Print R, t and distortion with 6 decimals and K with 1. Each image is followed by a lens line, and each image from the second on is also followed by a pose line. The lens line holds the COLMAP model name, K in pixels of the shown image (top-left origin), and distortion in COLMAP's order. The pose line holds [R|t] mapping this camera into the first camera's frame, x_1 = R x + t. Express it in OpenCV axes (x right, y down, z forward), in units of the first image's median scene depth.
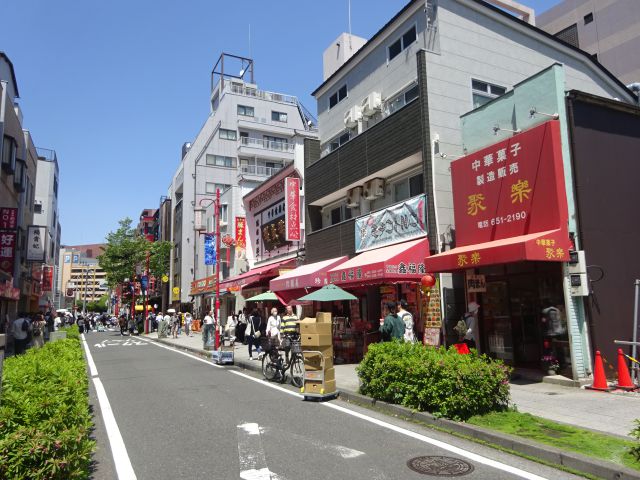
lens RADIAL K [[476.0, 0, 318.0], [0, 476.0, 242.2], [0, 0, 1]] dist [-0.001423, 0.018623]
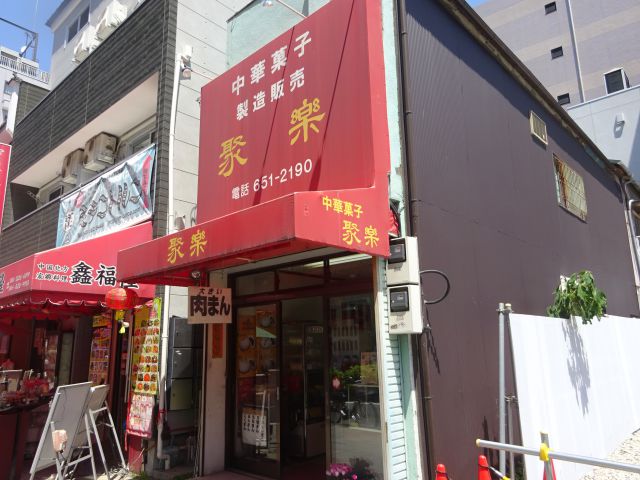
lens RADIAL K [[476.0, 0, 319.4], [0, 476.0, 239.2], [0, 0, 1]] dist [-0.001423, 0.018623]
pose [[0.935178, 0.081068, 0.344774, 0.252862], [-0.050986, 0.994127, -0.095457, 0.058308], [-0.350488, 0.071691, 0.933819, 0.491661]]
